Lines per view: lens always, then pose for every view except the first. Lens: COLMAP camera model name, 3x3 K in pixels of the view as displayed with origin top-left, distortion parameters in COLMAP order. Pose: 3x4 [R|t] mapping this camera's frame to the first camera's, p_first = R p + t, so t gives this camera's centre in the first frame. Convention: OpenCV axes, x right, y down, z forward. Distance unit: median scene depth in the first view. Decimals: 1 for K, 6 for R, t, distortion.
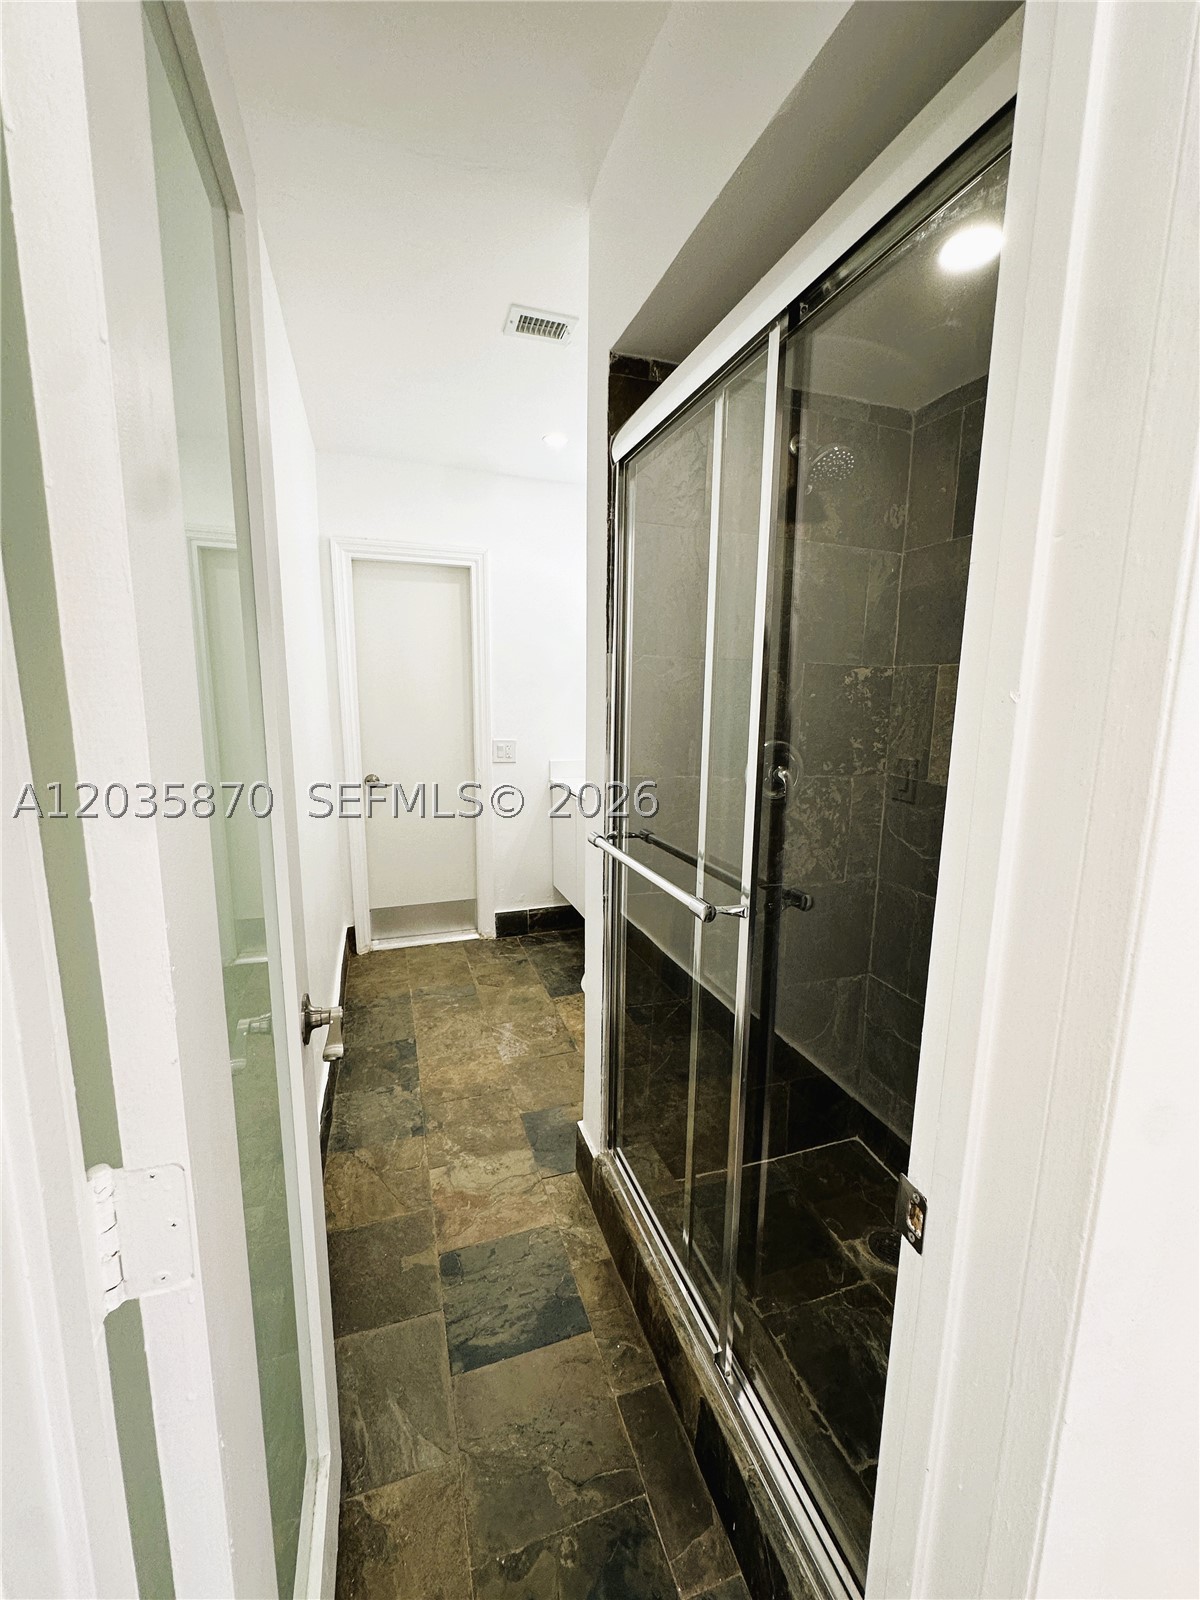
lens RADIAL K [[638.6, 0, 602.9], [0, 638.6, 798.9], [0, 0, 1]] dist [0.000923, -0.000326]
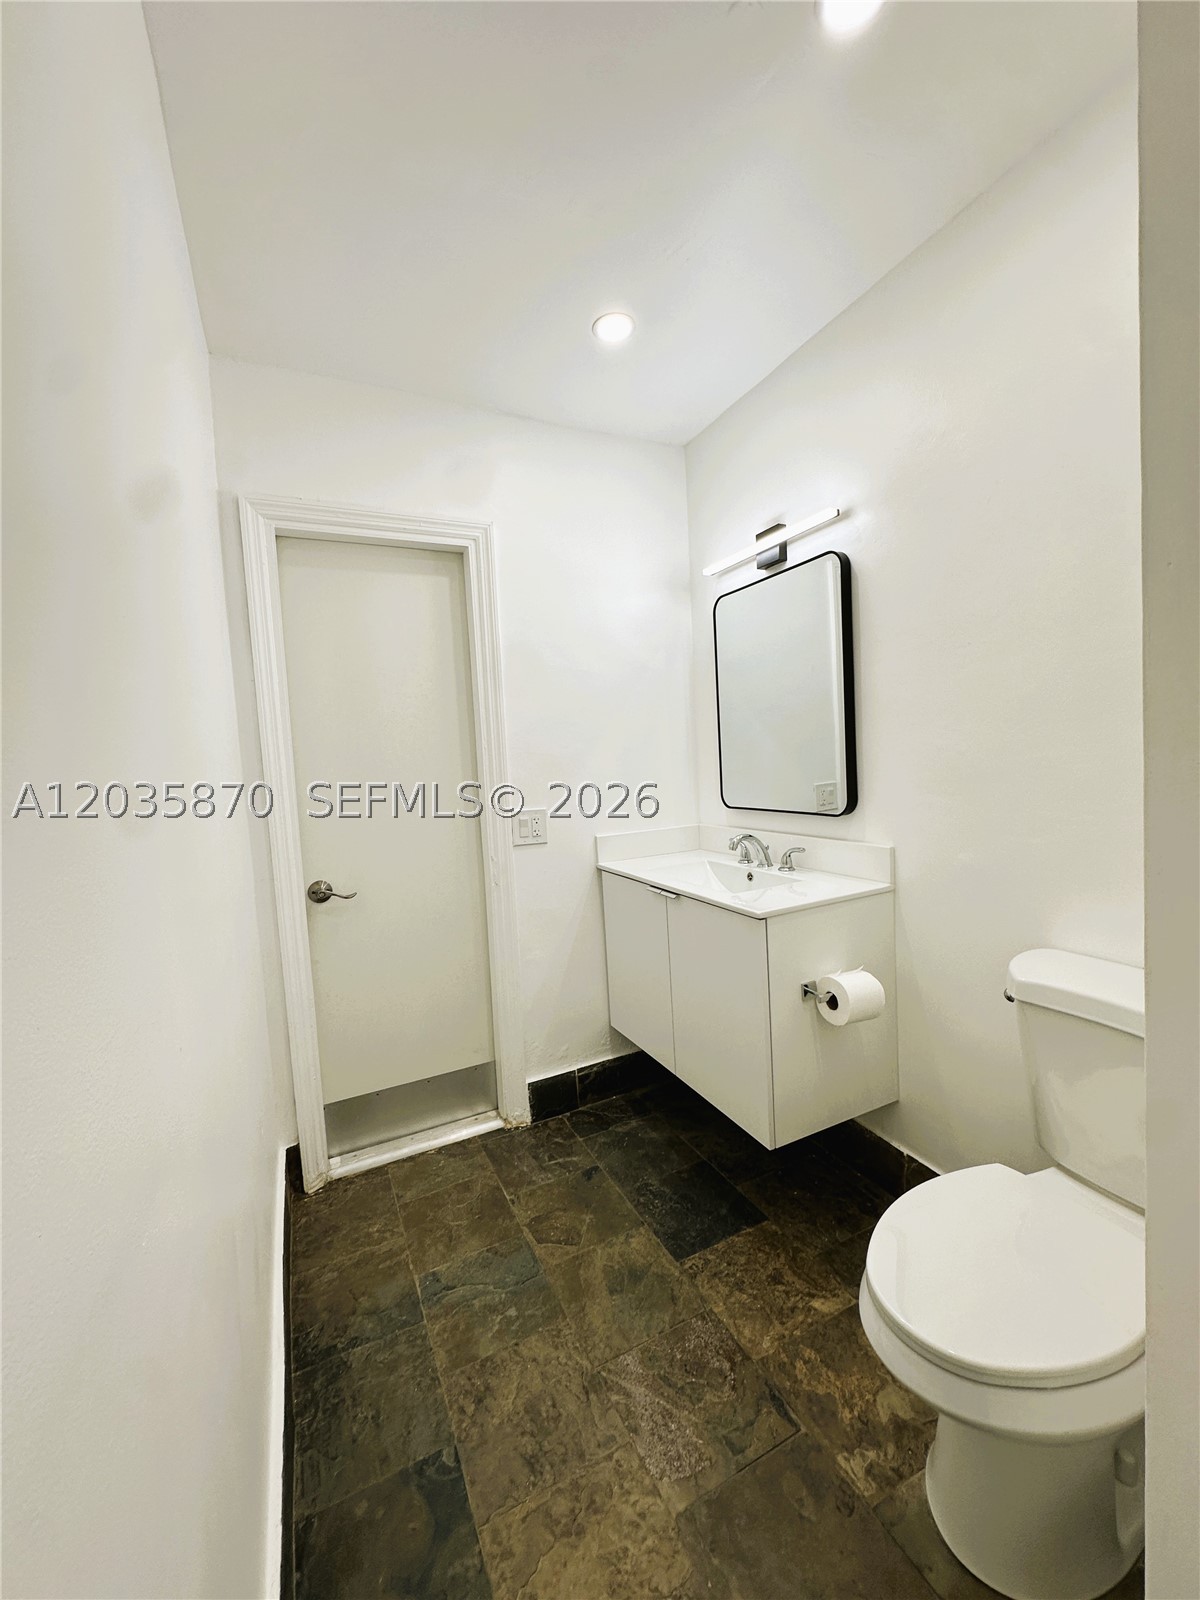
lens RADIAL K [[638.6, 0, 597.0], [0, 638.6, 796.3], [0, 0, 1]] dist [0.000923, -0.000326]
pose [[0.991645, -0.074983, 0.104964, -0.157630], [0.086182, 0.990563, -0.106575, -0.032058], [-0.095982, 0.114731, 0.988749, 0.362666]]
